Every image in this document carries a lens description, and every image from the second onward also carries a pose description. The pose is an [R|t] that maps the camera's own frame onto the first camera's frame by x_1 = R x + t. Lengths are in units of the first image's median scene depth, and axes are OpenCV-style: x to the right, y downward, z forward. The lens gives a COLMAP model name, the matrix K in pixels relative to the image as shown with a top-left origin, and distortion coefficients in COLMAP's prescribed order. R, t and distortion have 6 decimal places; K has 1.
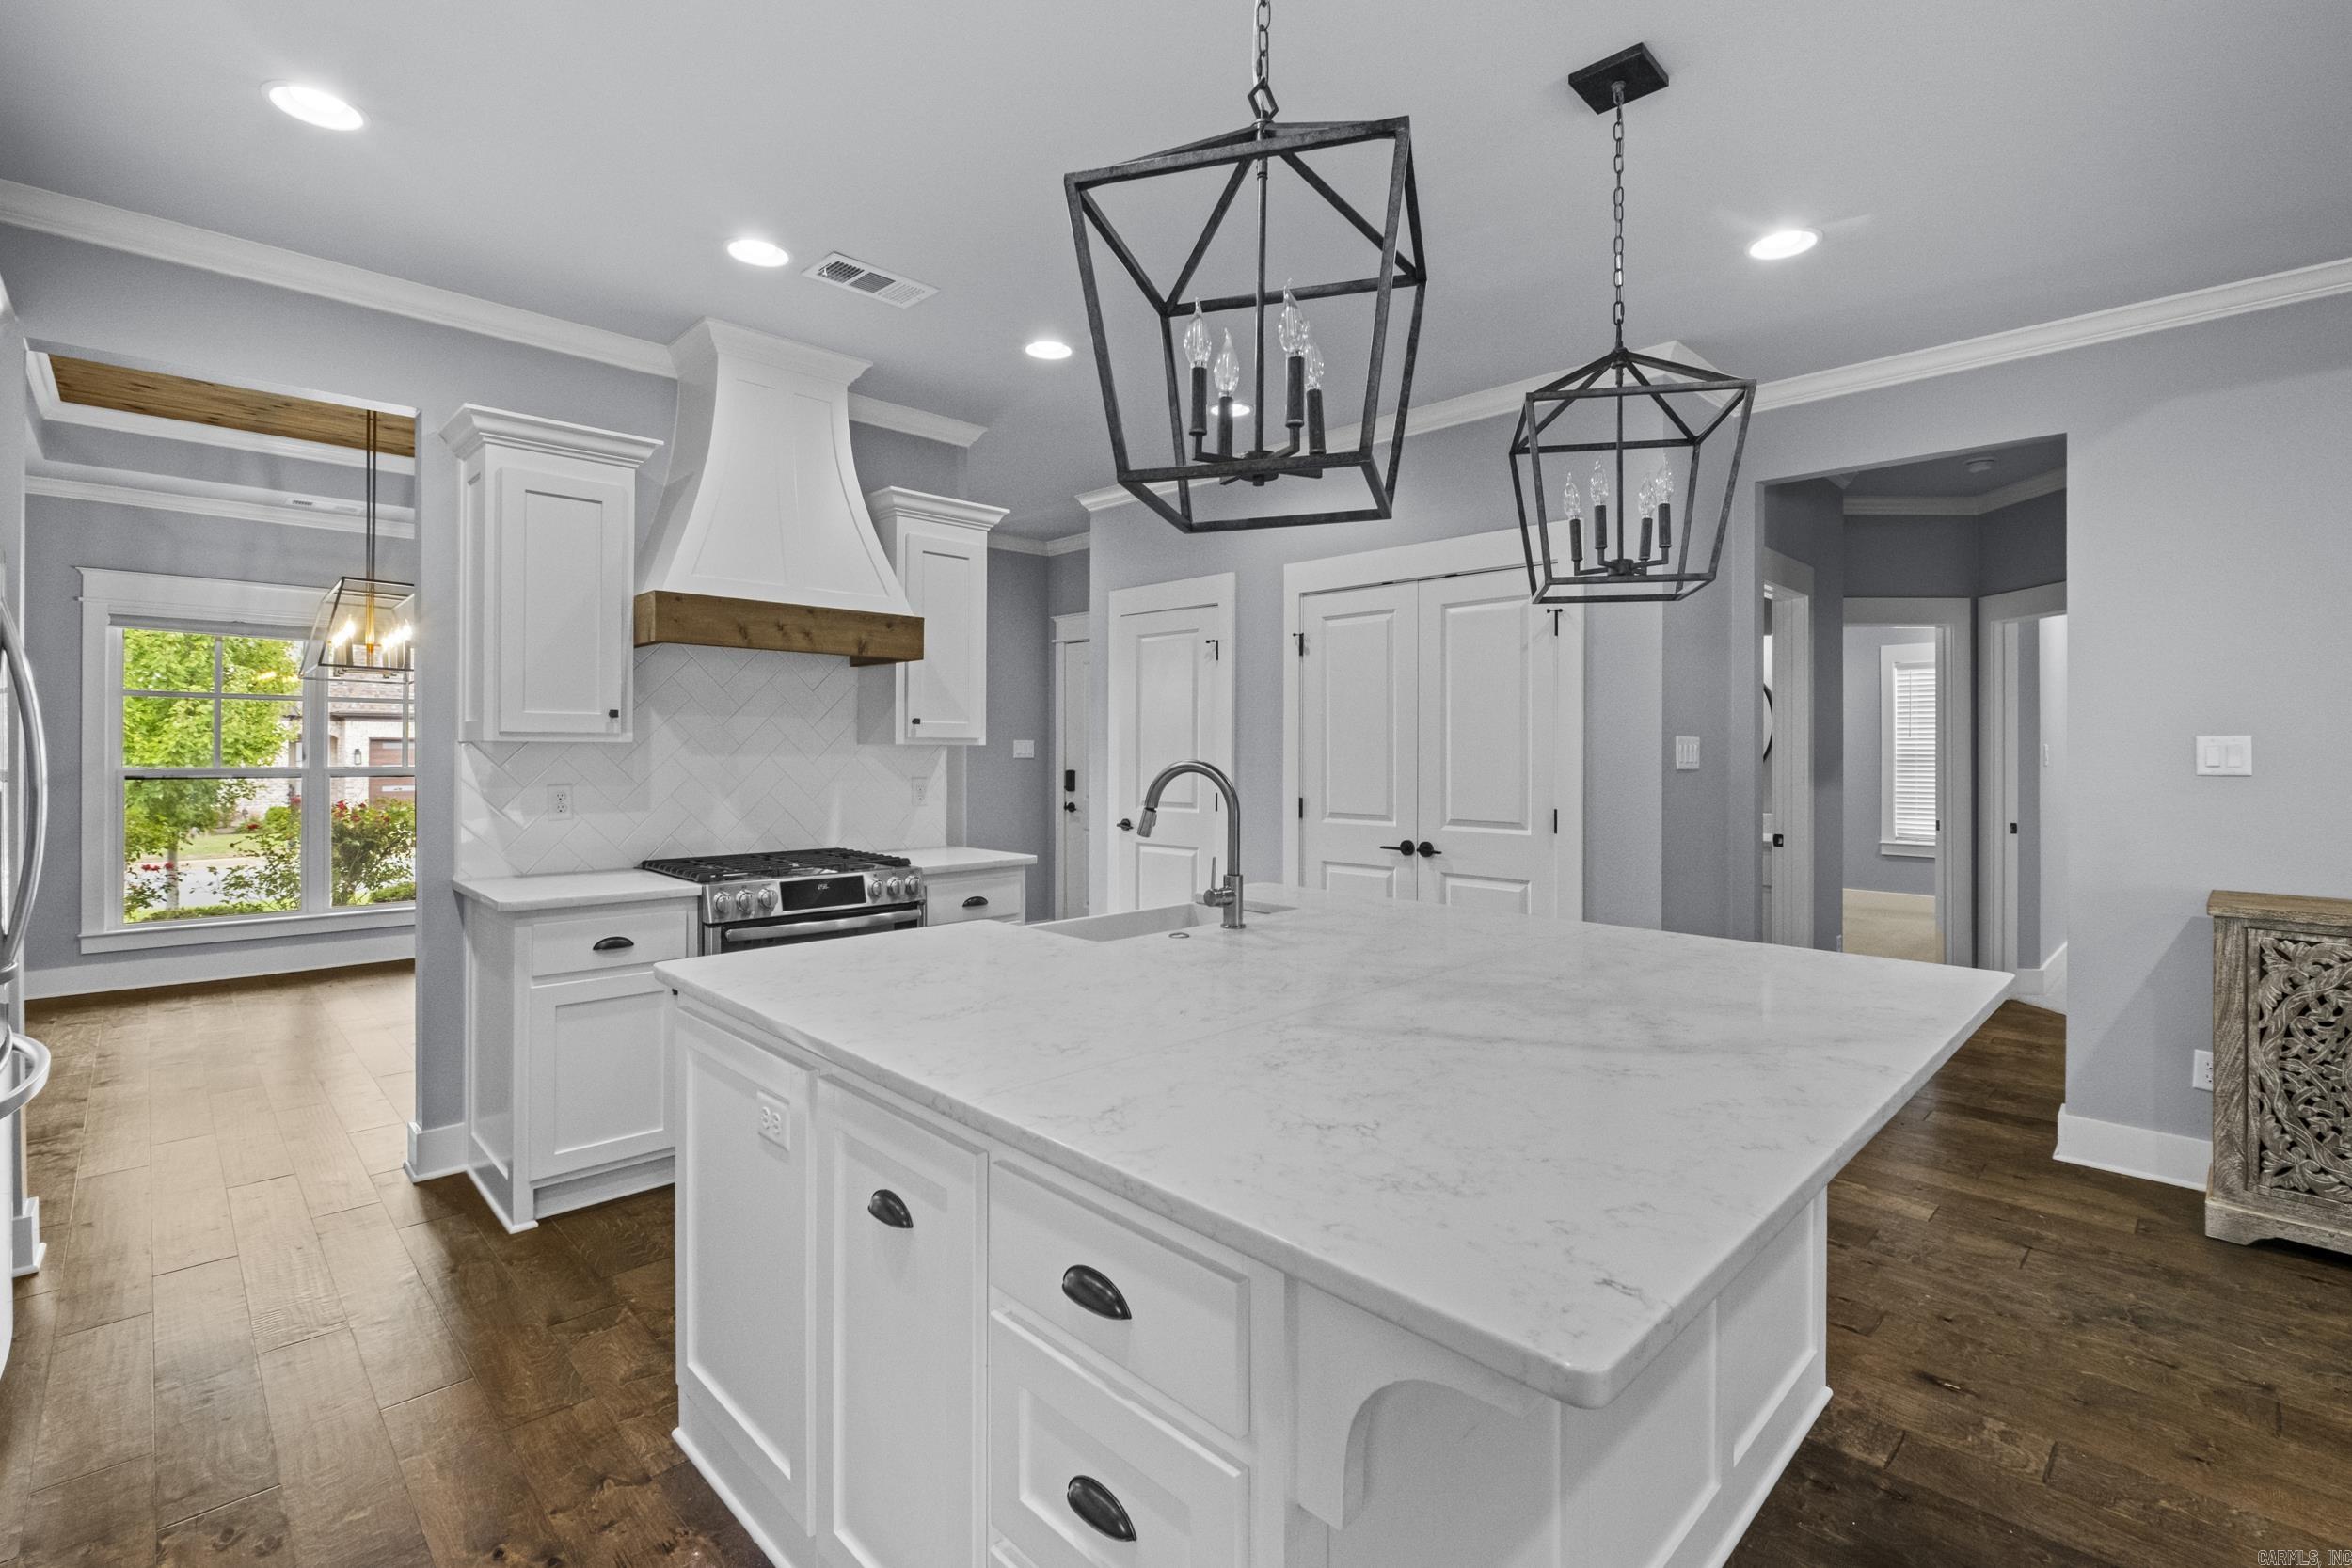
lens RADIAL K [[1062.7, 0, 1158.6], [0, 1062.7, 751.2], [0, 0, 1]] dist [-0.006251, 0.000163]
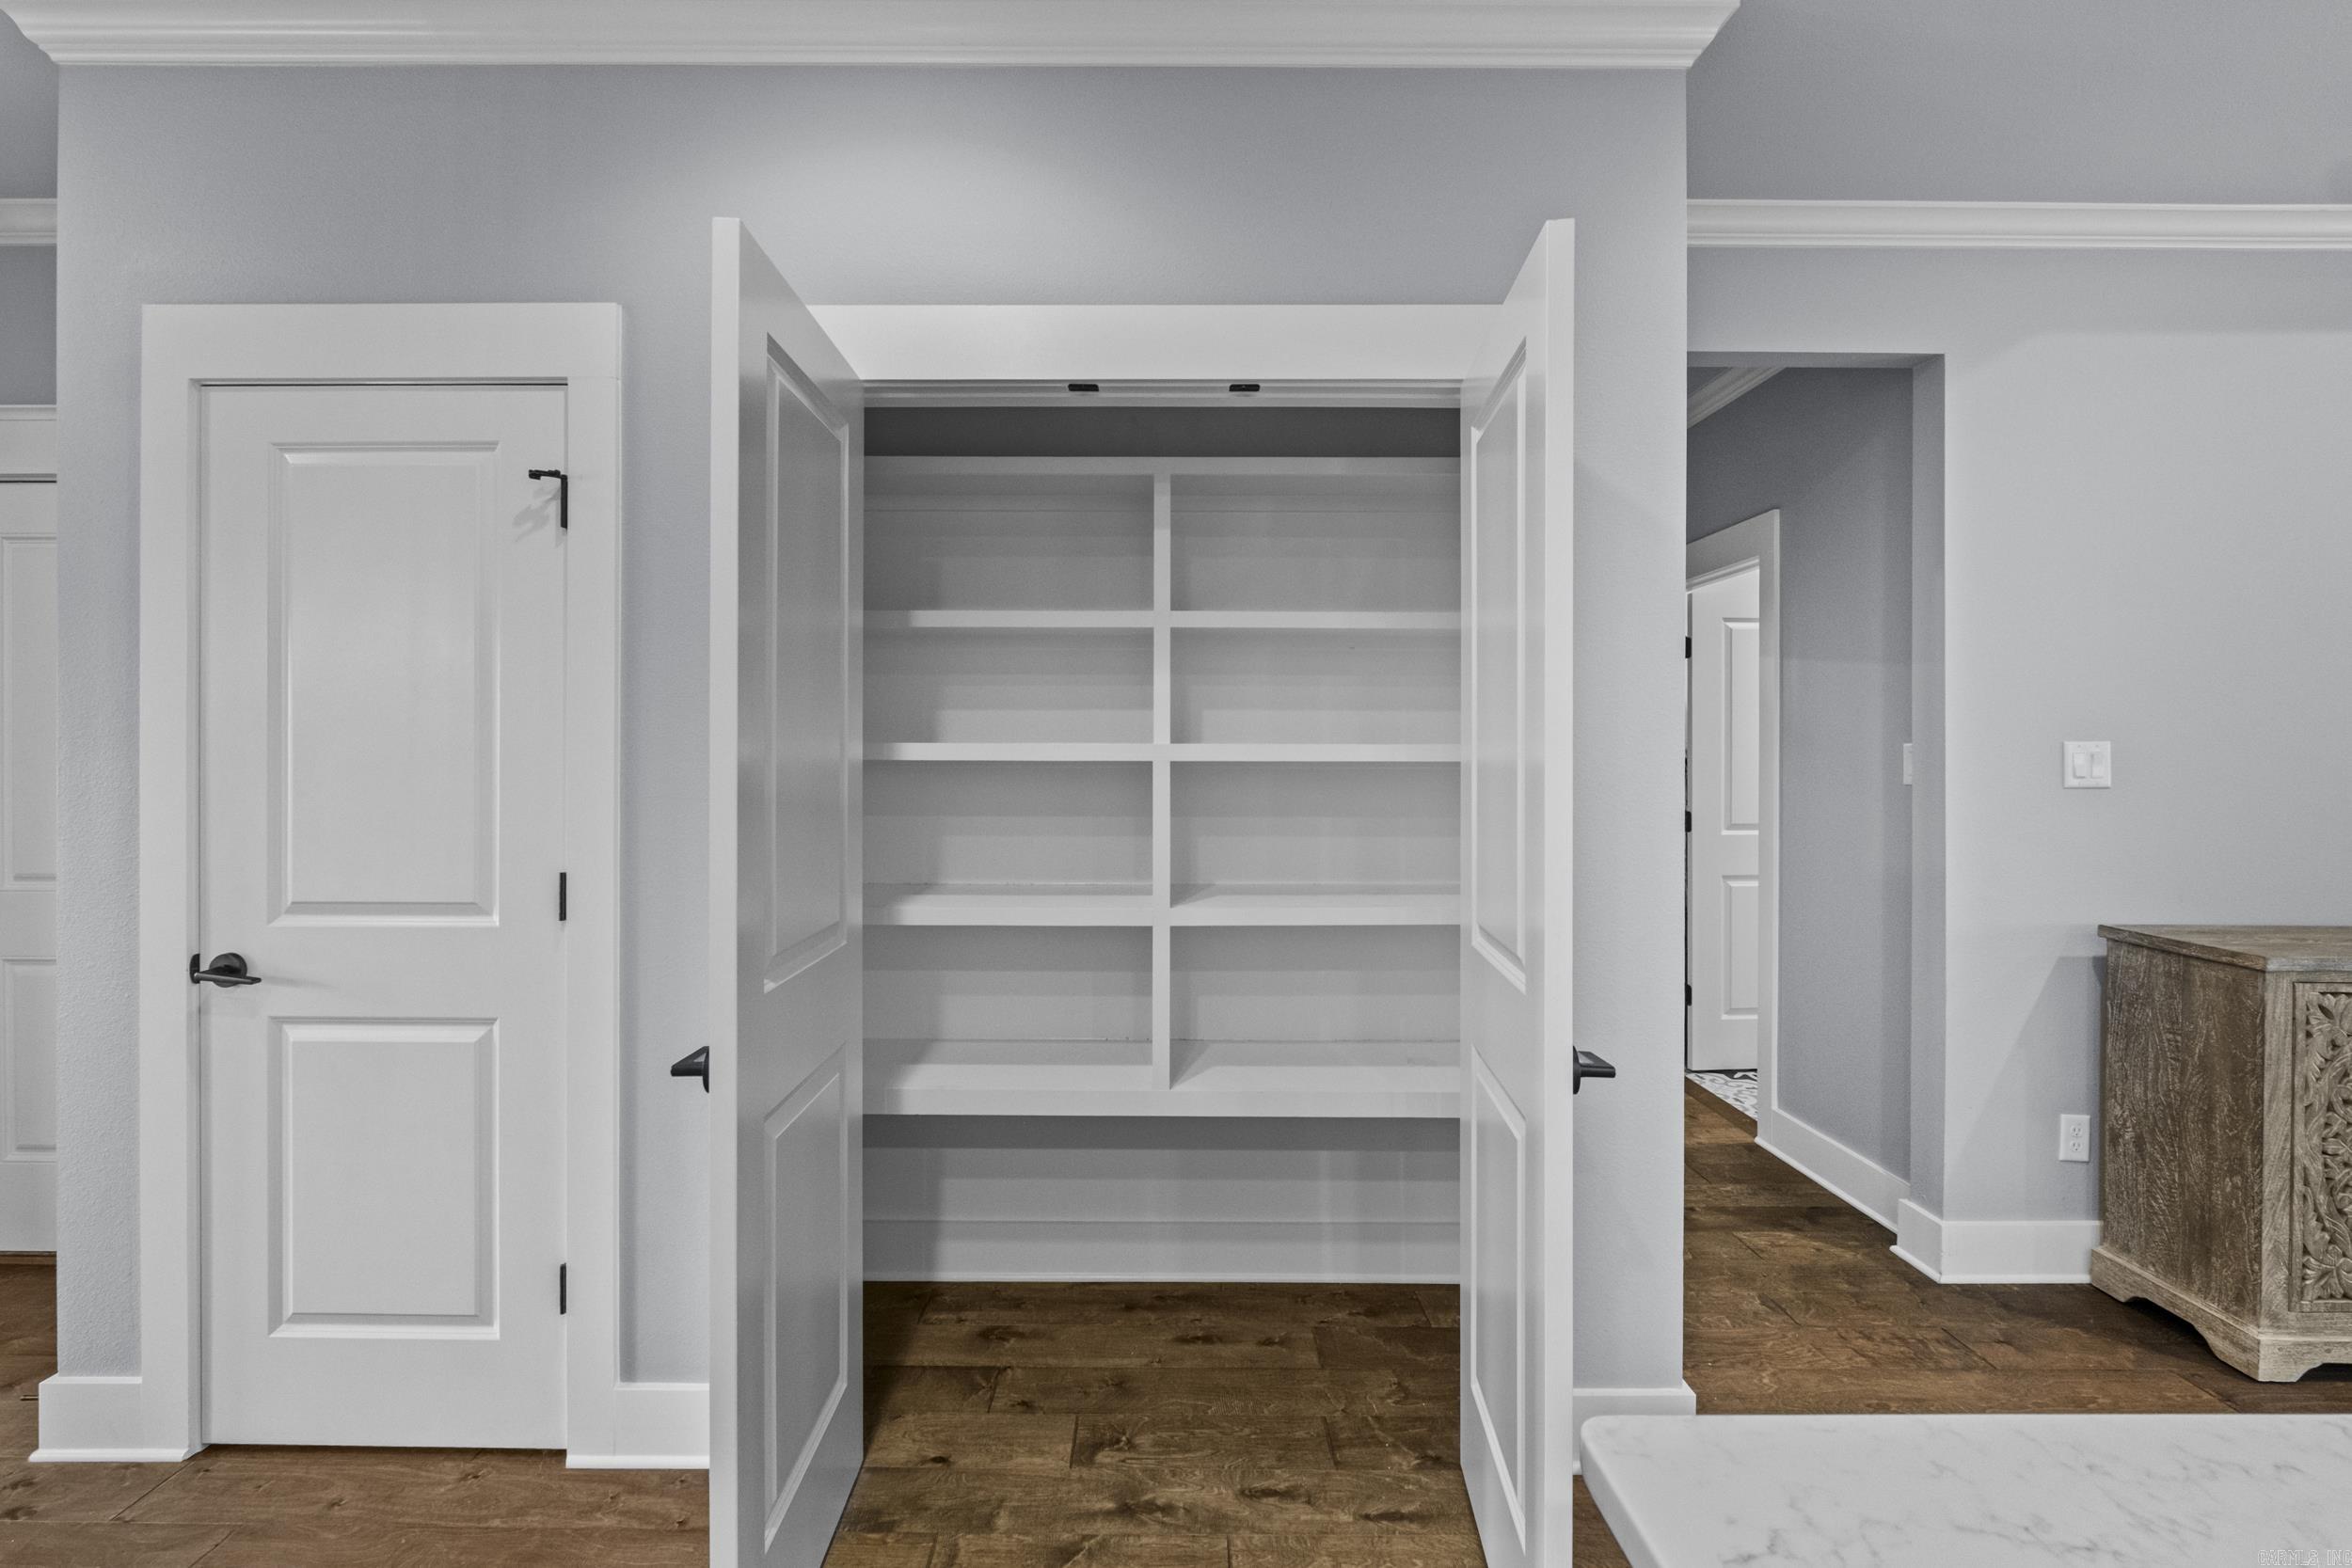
lens RADIAL K [[1025.1, 0, 1165.0], [0, 1025.1, 761.3], [0, 0, 1]] dist [-0.009886, -0.000523]
pose [[0.700700, -0.004038, 0.713445, -0.078857], [0.002723, 0.999992, 0.002985, -0.002229], [-0.713451, -0.000148, 0.700705, 0.815430]]
